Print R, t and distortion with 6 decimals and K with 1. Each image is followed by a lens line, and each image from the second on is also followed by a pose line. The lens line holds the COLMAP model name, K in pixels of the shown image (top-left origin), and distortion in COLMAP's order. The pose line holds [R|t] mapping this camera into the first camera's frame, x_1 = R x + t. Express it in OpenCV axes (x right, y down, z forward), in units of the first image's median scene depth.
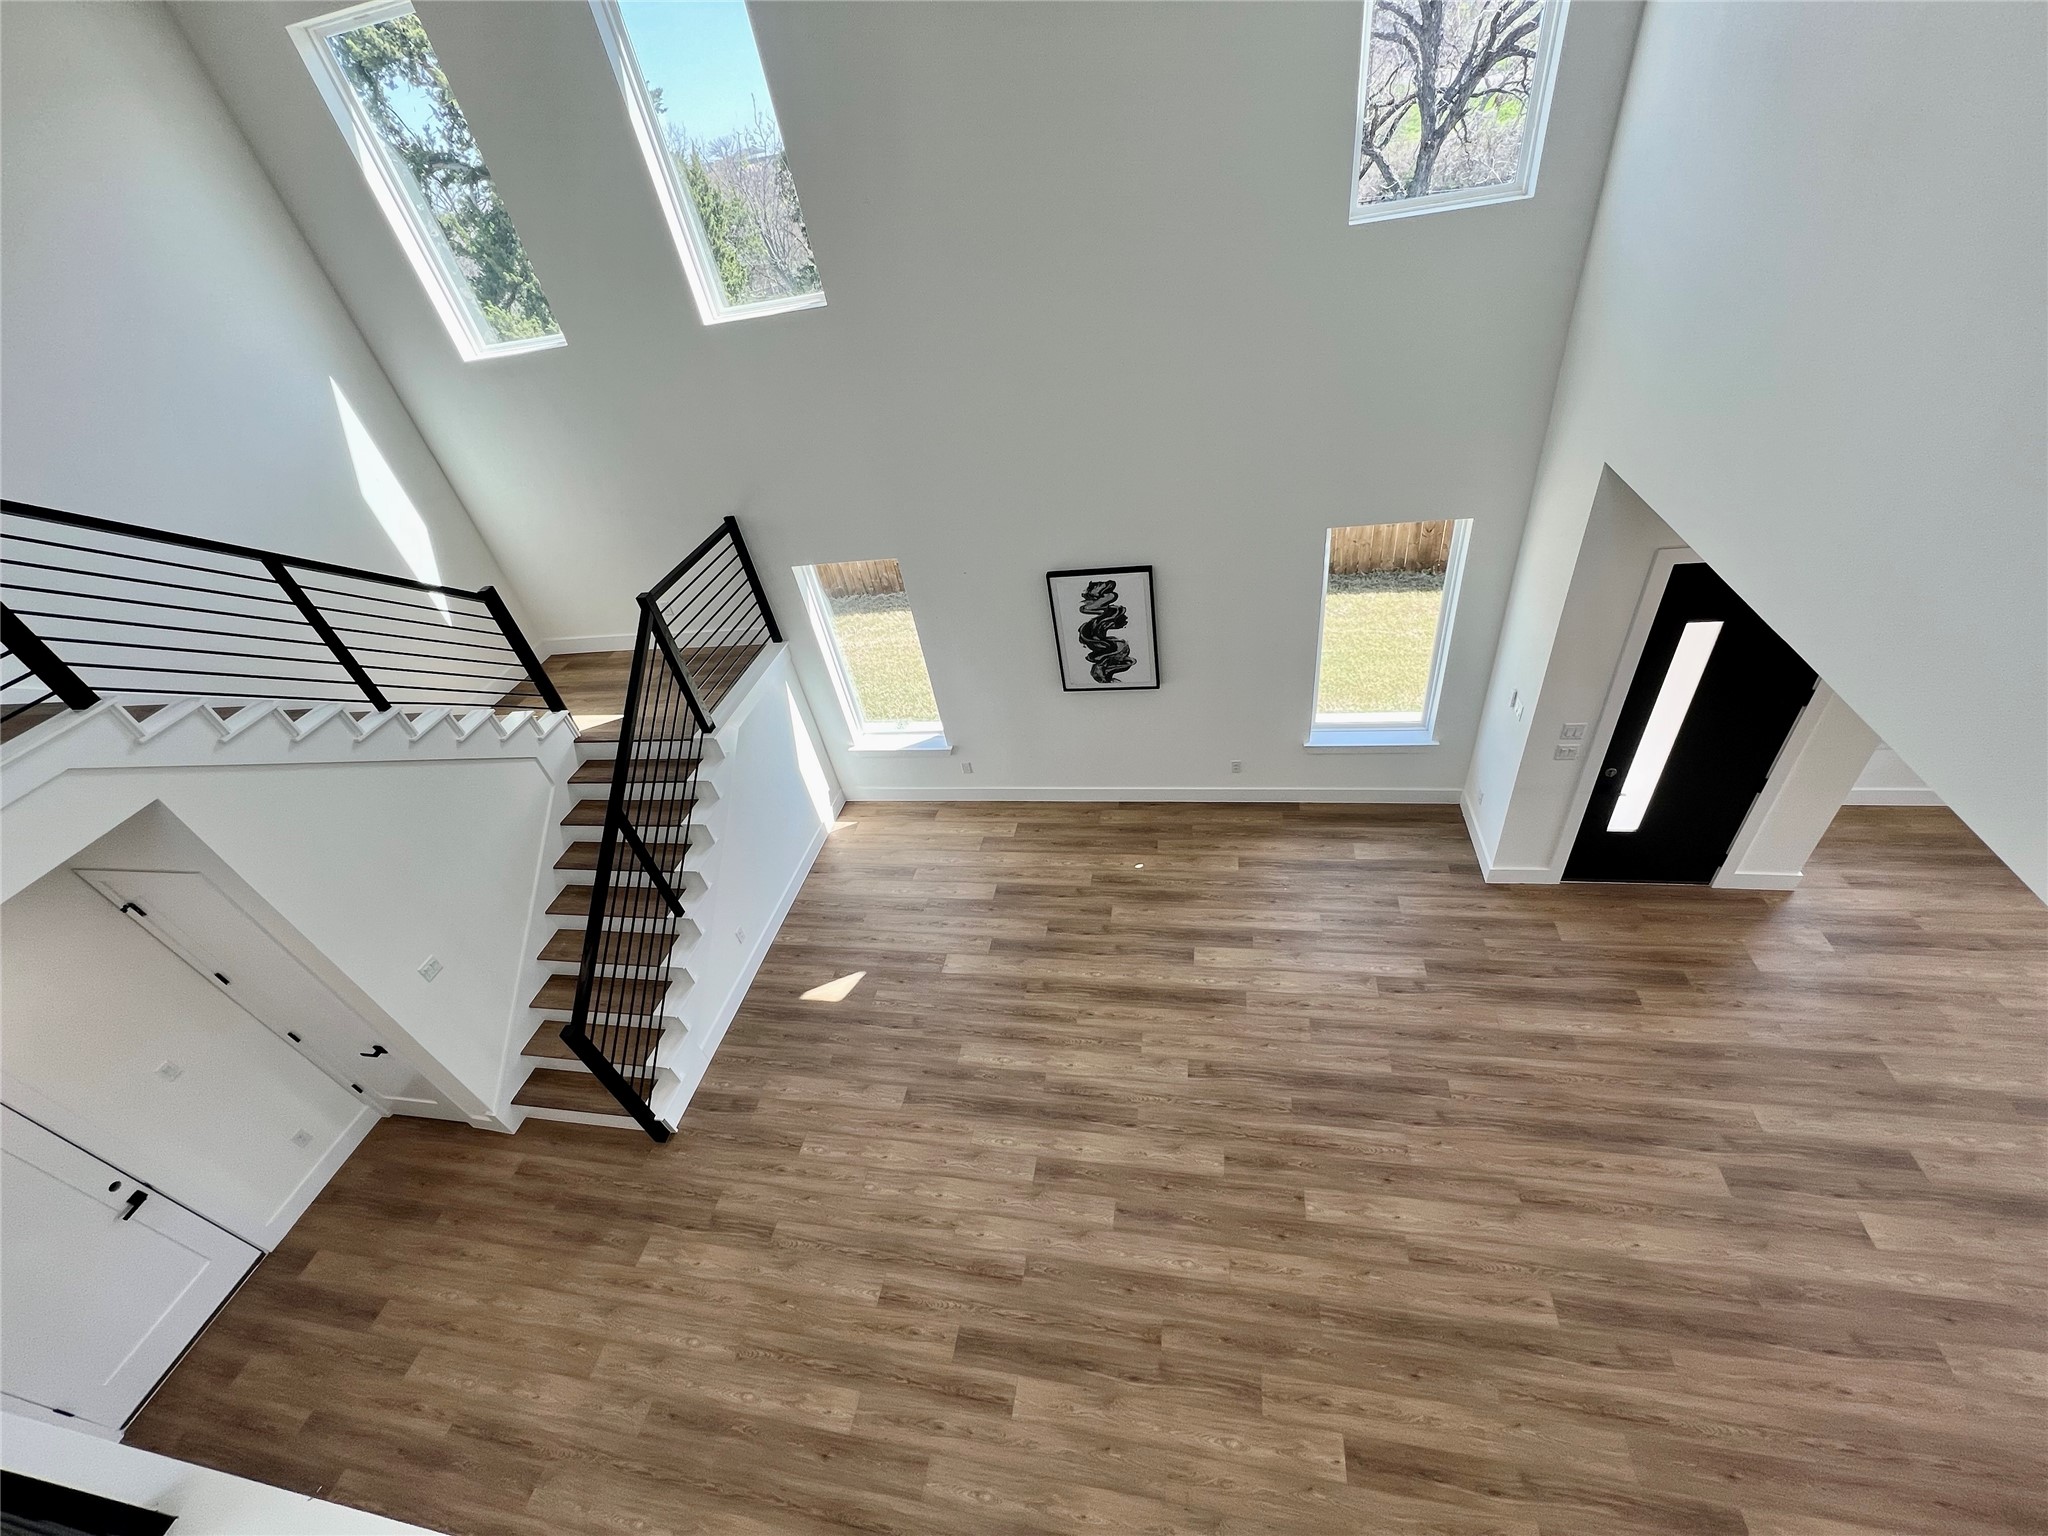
lens RADIAL K [[817.0, 0, 1024.0], [0, 817.0, 768.0], [0, 0, 1]] dist [-0.001084, 0.000409]
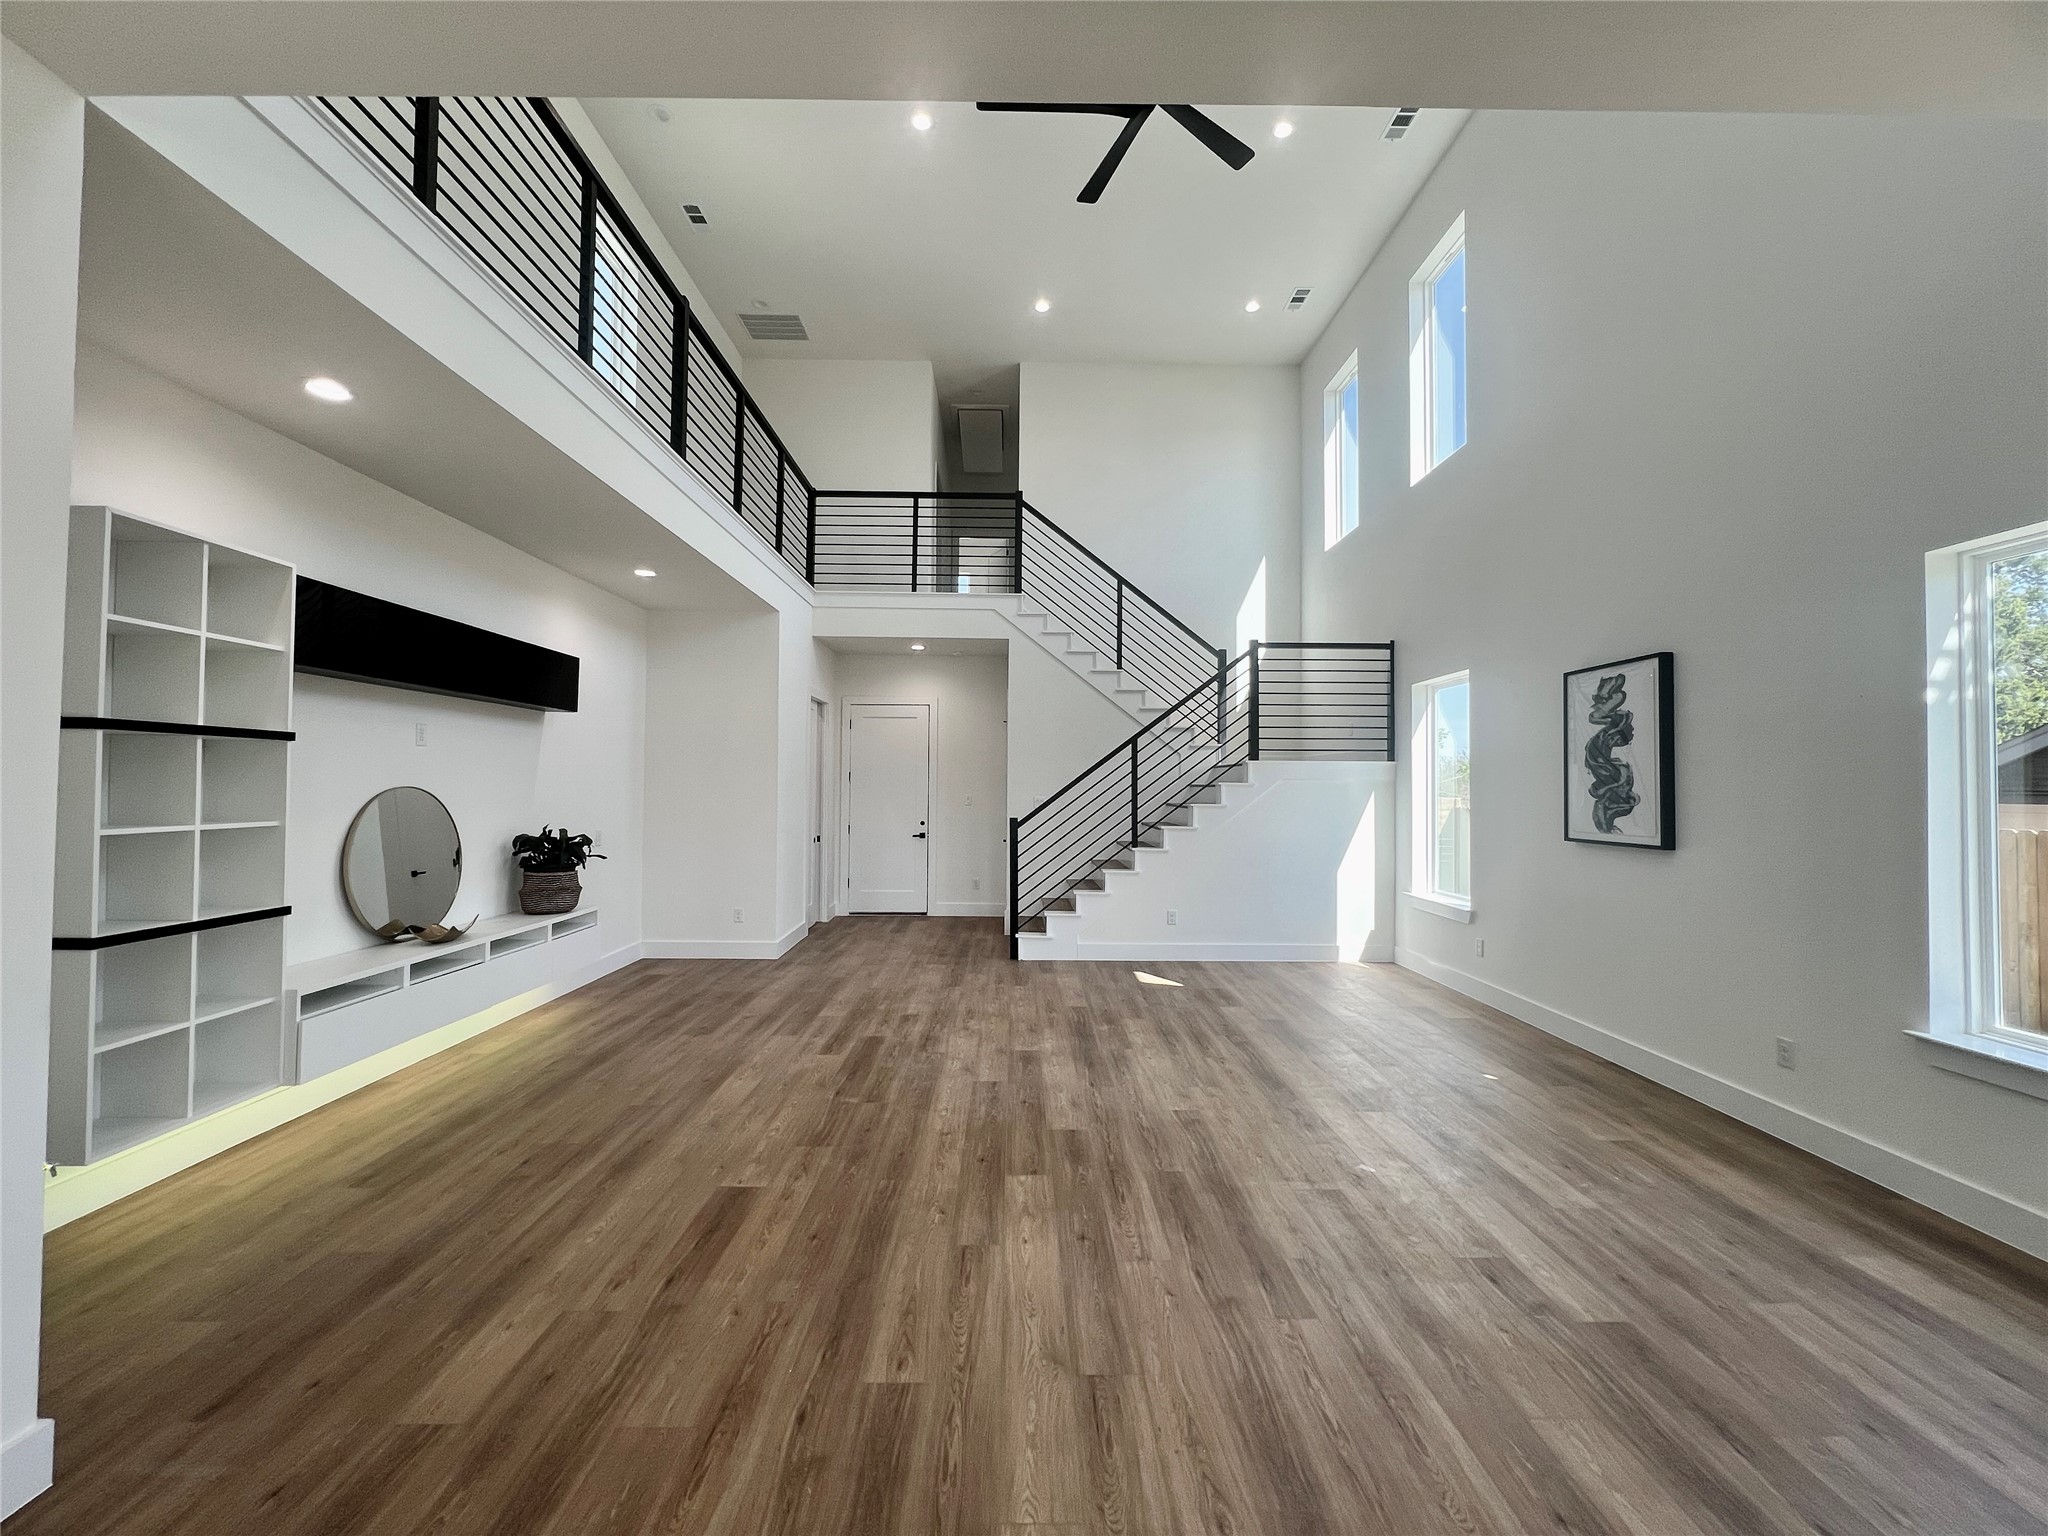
lens RADIAL K [[817.0, 0, 1024.0], [0, 817.0, 768.0], [0, 0, 1]] dist [-0.001084, 0.000409]
pose [[0.193565, 0.136218, -0.971585, 0.916777], [-0.639659, 0.768406, -0.019705, 0.255343], [0.743888, 0.625297, 0.235869, 0.561123]]
